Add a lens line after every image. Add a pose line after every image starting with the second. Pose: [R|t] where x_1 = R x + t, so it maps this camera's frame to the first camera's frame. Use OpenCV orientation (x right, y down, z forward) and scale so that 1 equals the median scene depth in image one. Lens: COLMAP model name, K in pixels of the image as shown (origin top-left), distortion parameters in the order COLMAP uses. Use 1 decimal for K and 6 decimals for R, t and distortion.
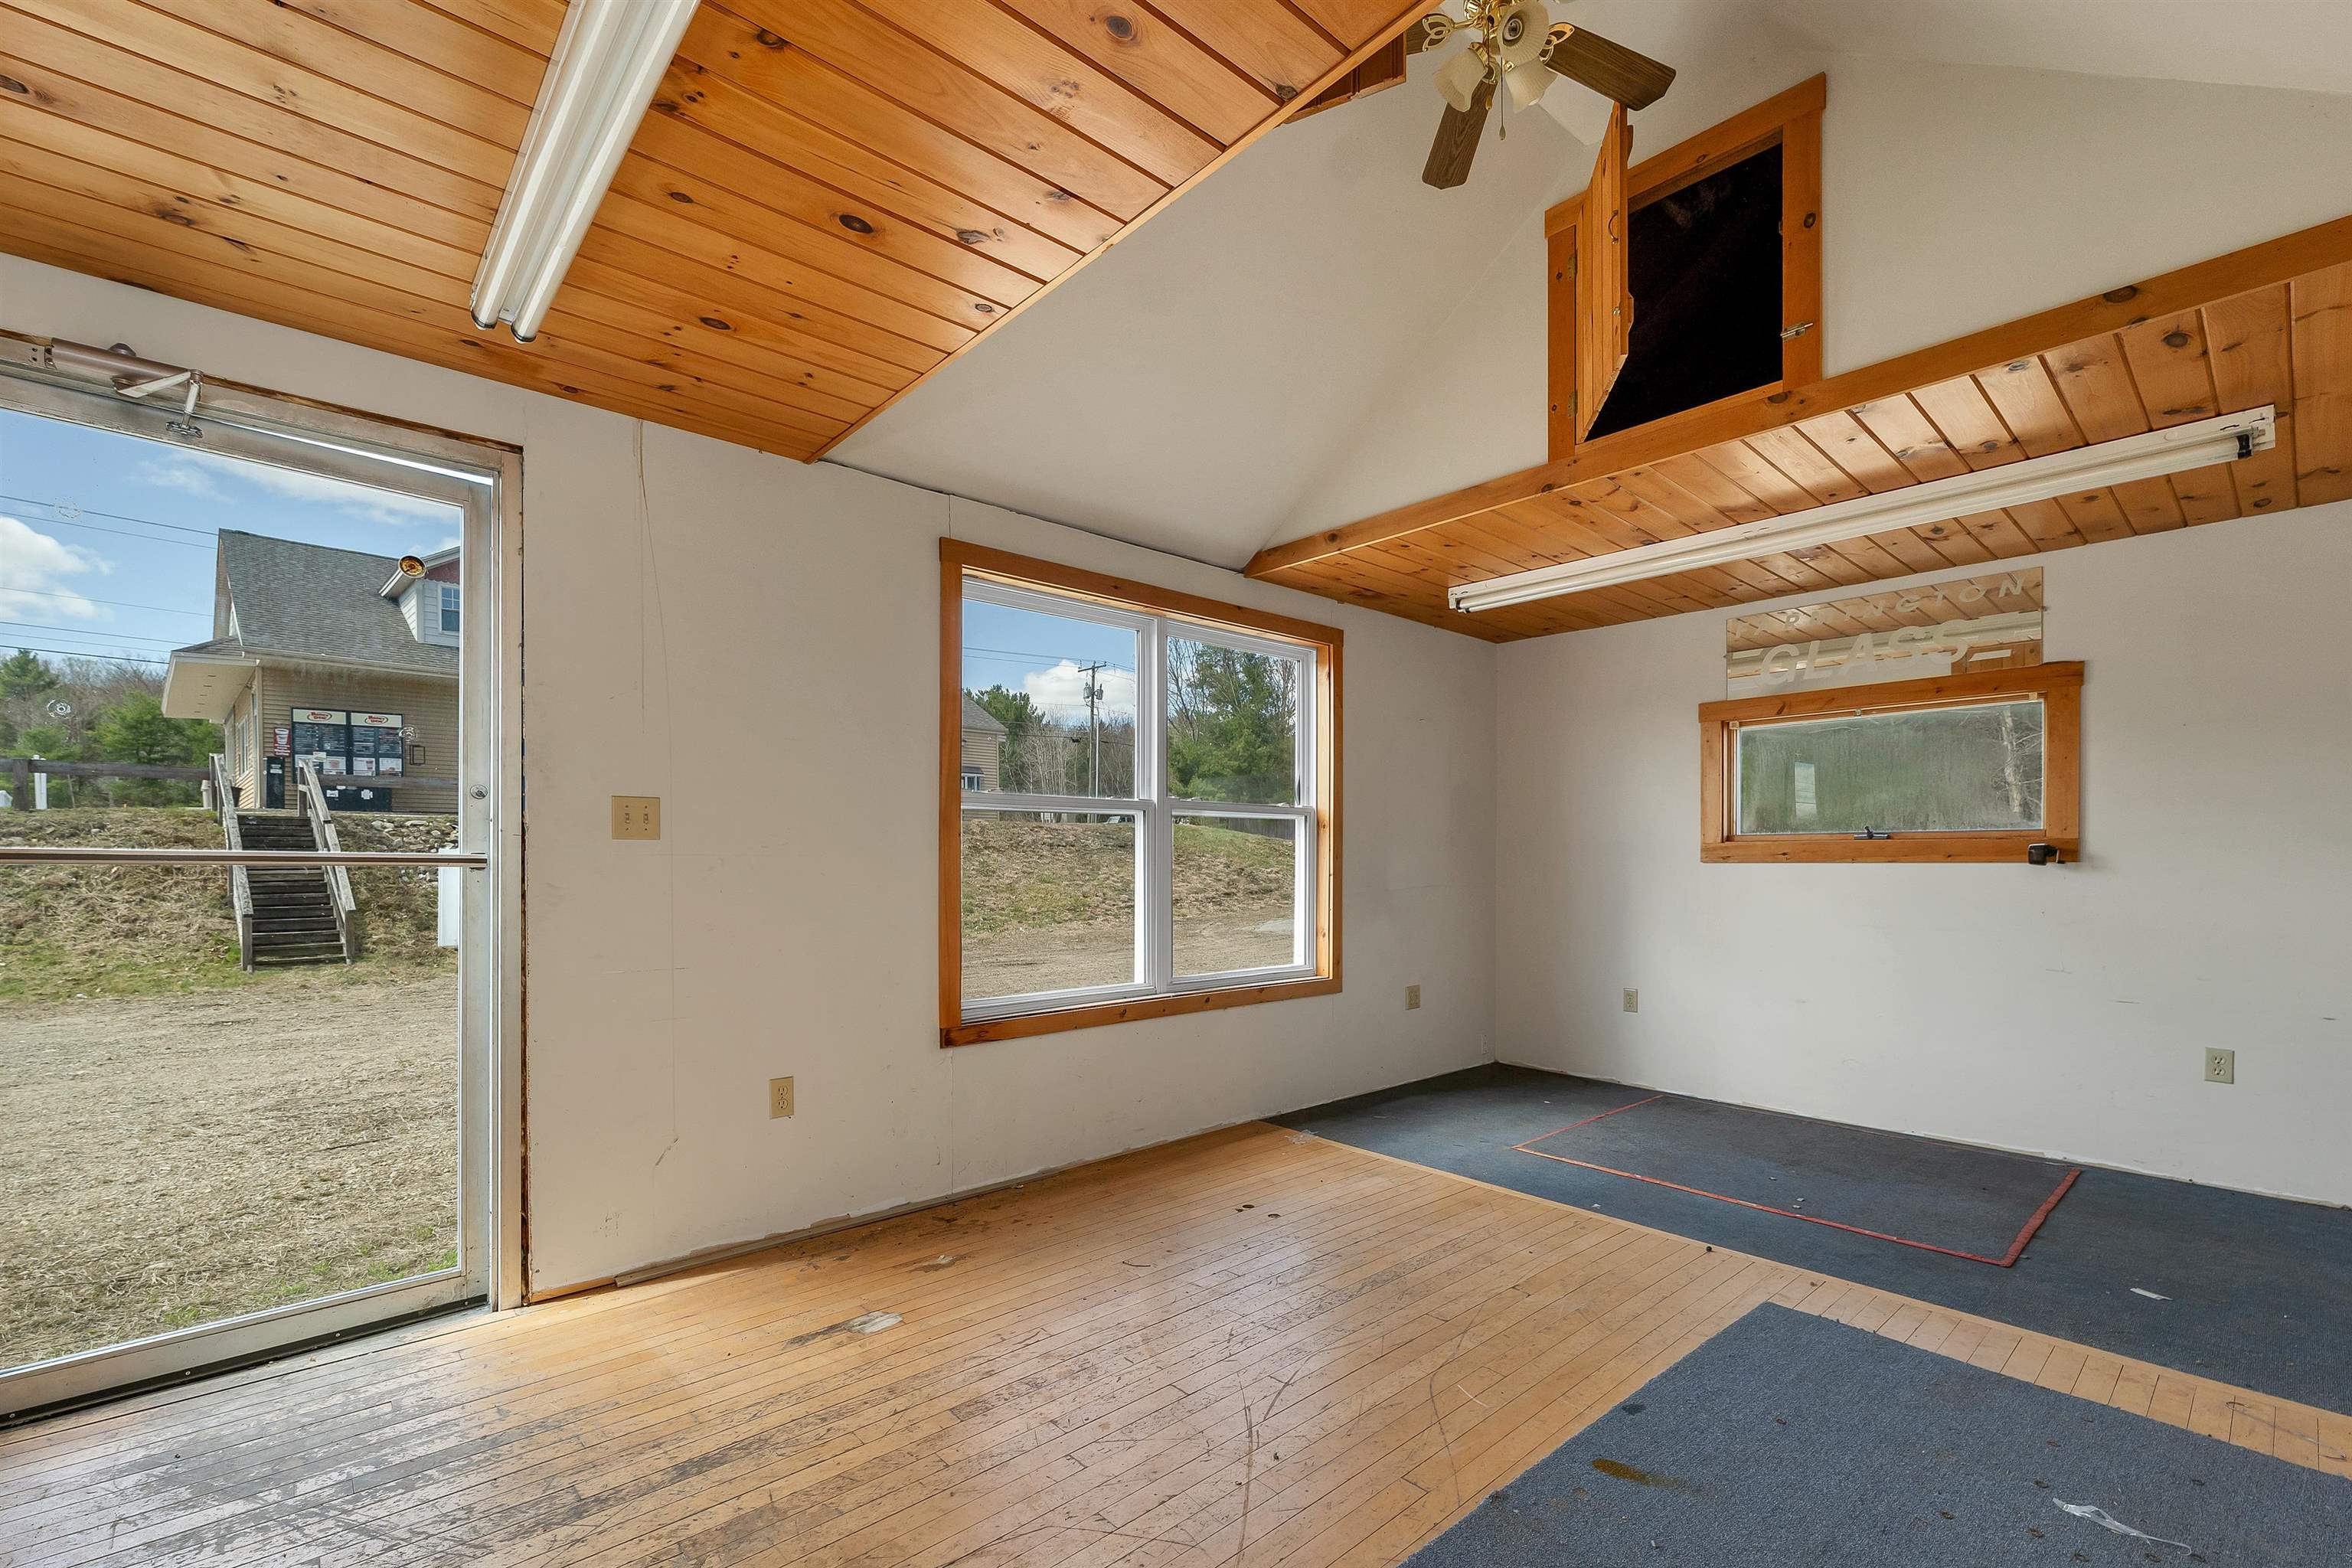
lens RADIAL K [[1006.0, 0, 1167.4], [0, 1006.0, 866.7], [0, 0, 1]] dist [0.000503, 0.000716]
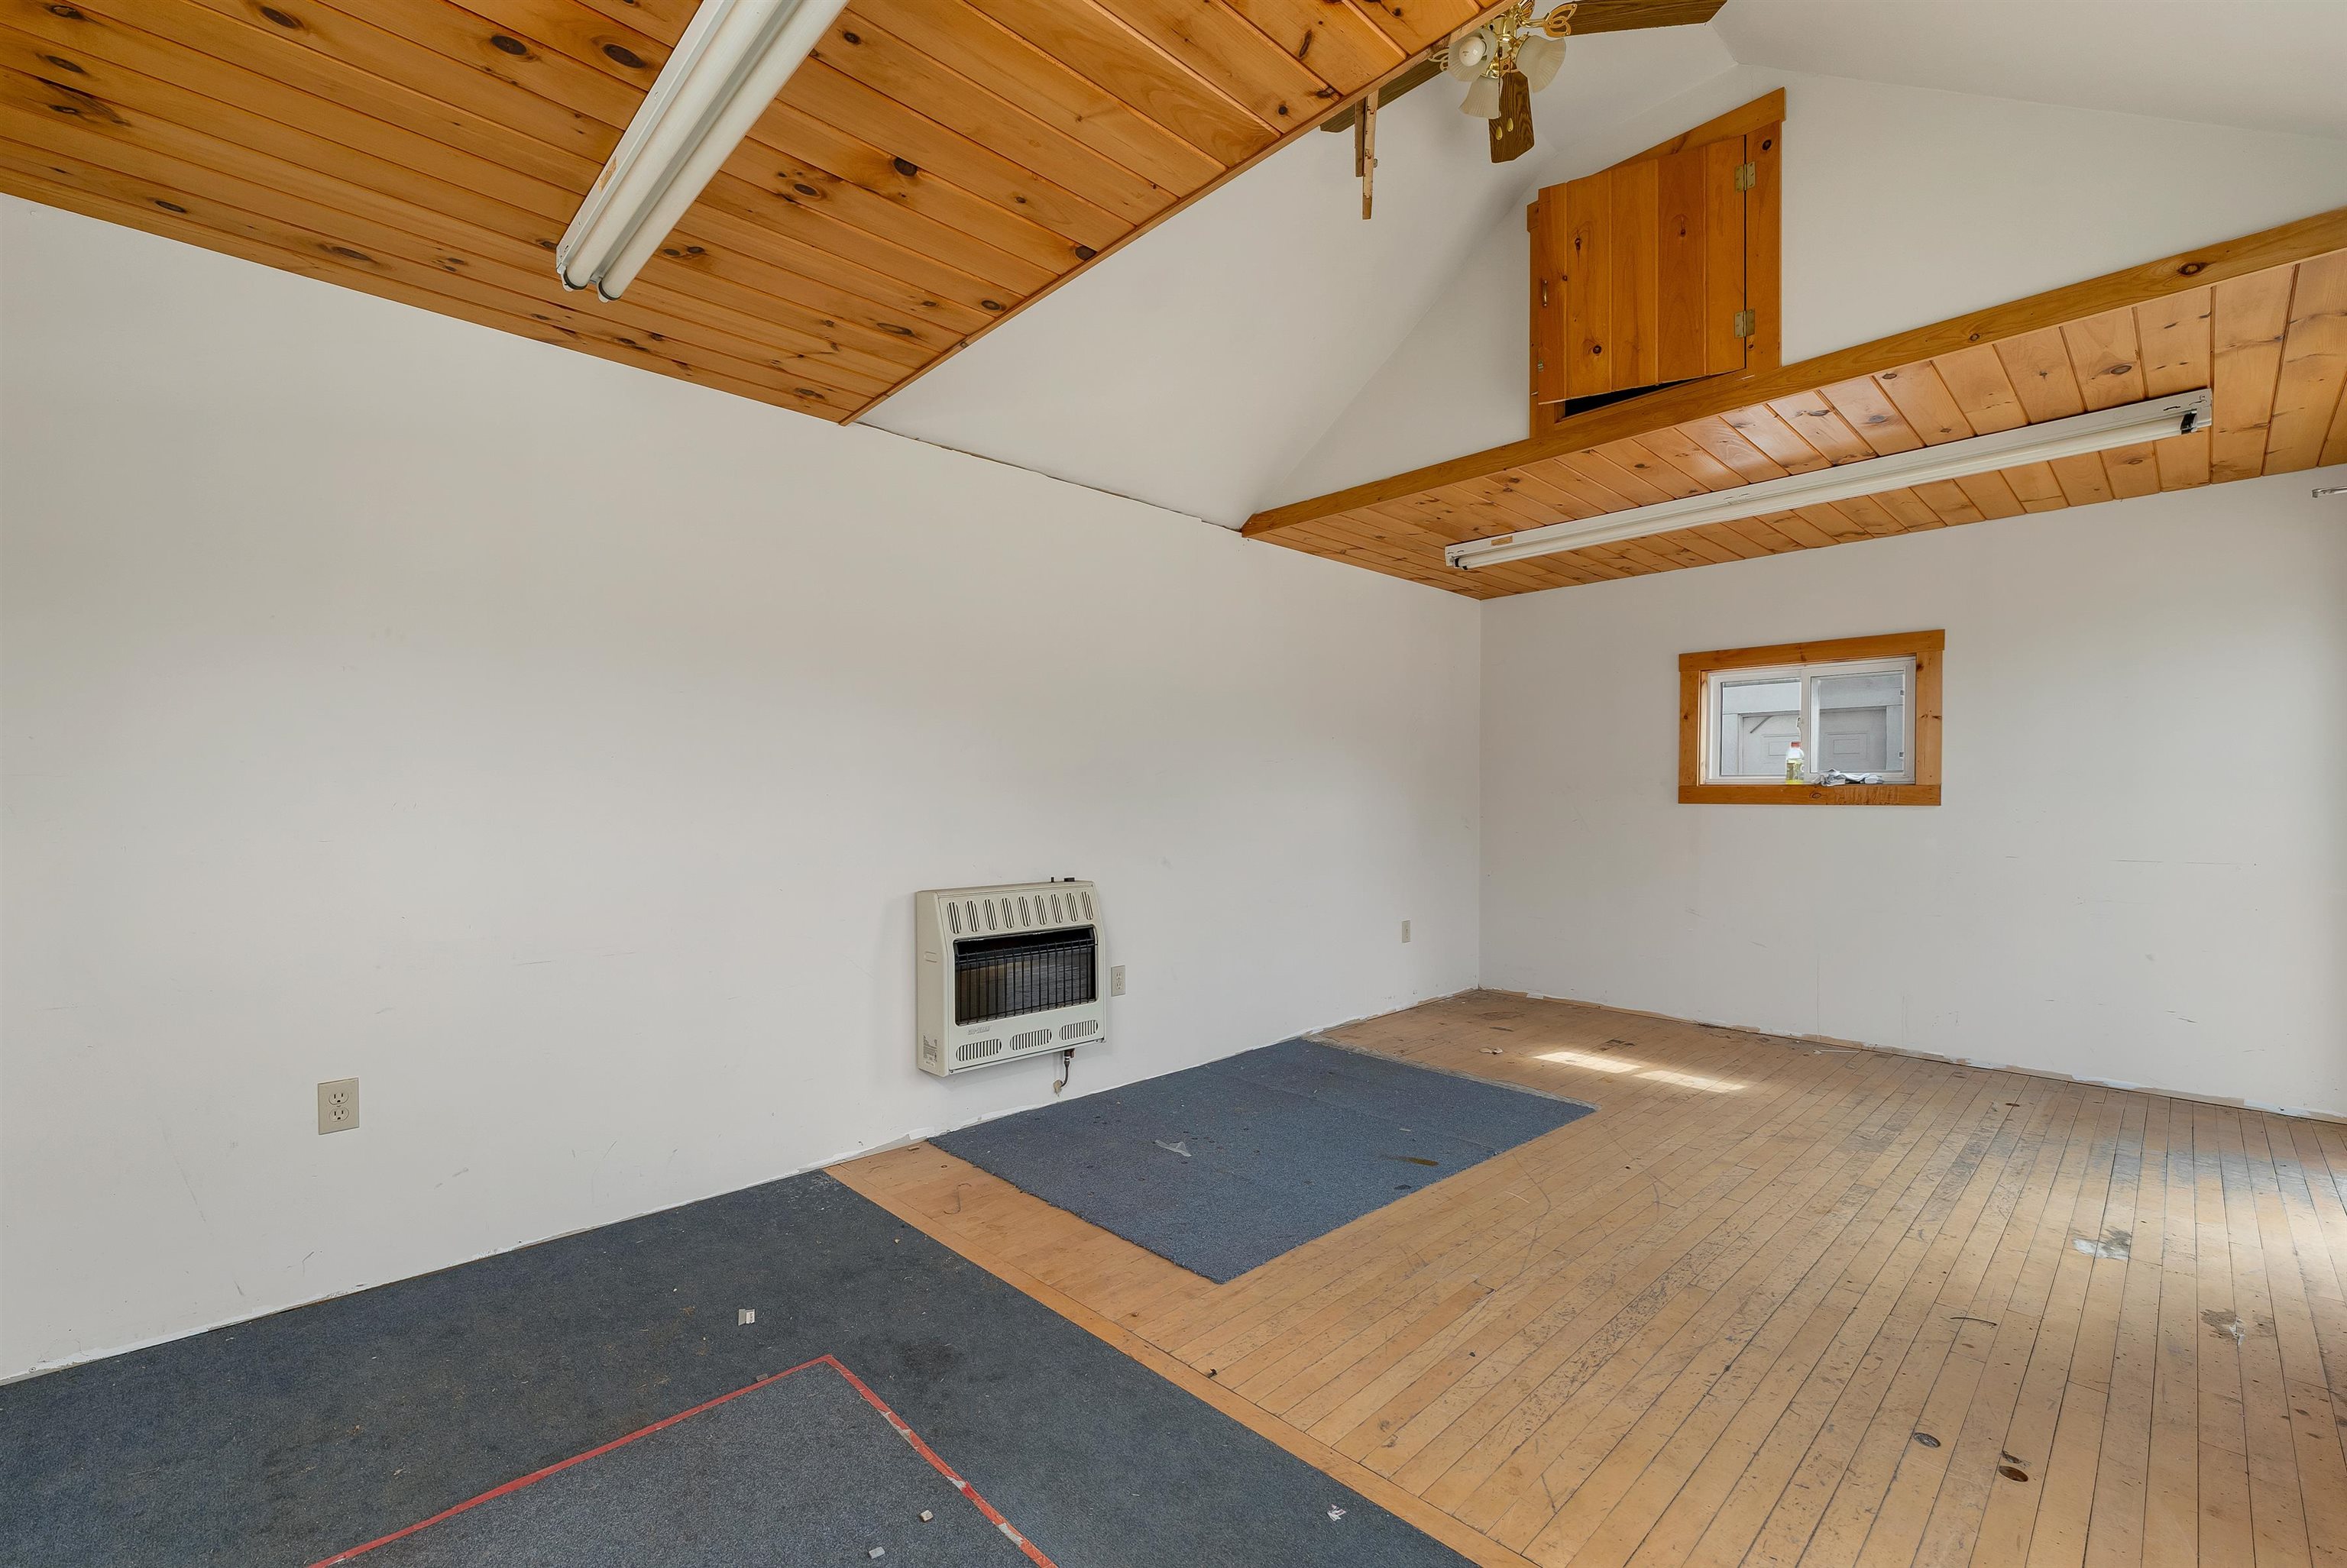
lens RADIAL K [[996.0, 0, 1172.7], [0, 996.0, 796.1], [0, 0, 1]] dist [-0.004399, -0.000198]
pose [[-0.998942, -0.000931, -0.045985, 0.476266], [-0.000544, 0.999964, -0.008438, -0.001695], [0.045991, -0.008405, -0.998907, 1.335287]]
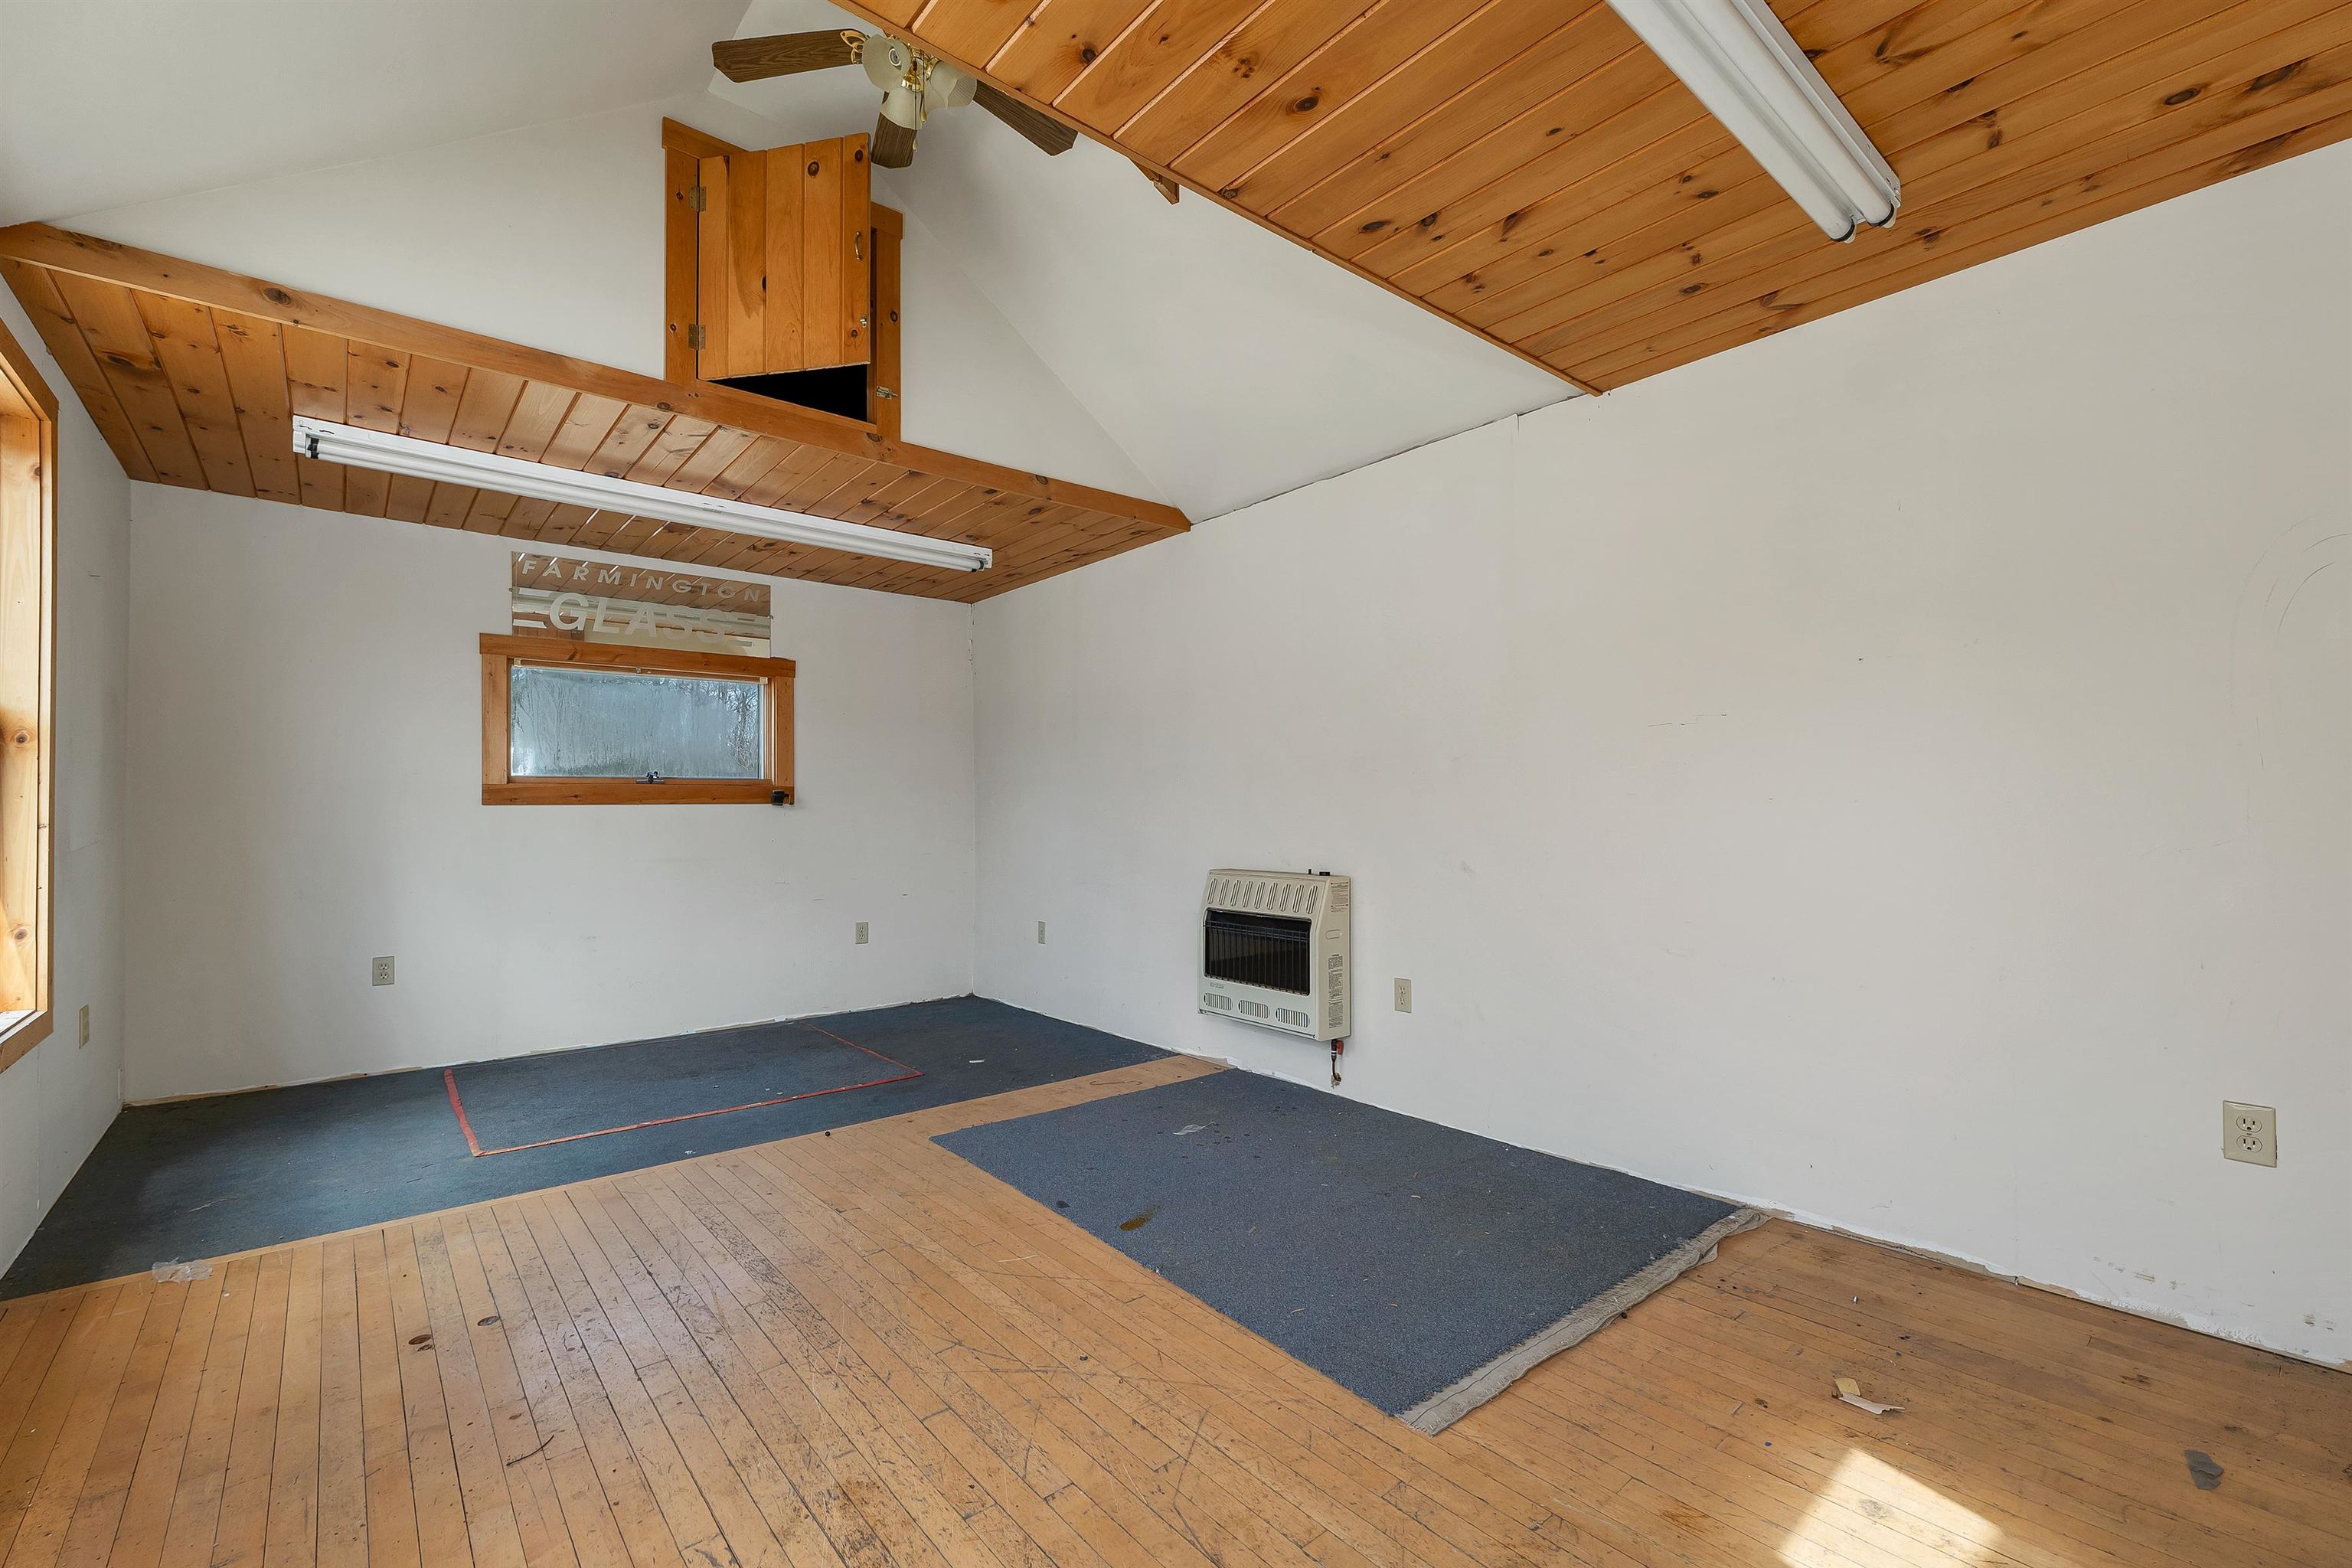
lens RADIAL K [[1006.0, 0, 1173.8], [0, 1006.0, 788.2], [0, 0, 1]] dist [0.000503, 0.000716]
pose [[0.030477, 0.015678, 0.999413, -0.494660], [0.009858, 0.999824, -0.015985, 0.002073], [-0.999487, 0.010340, 0.030317, 0.447876]]
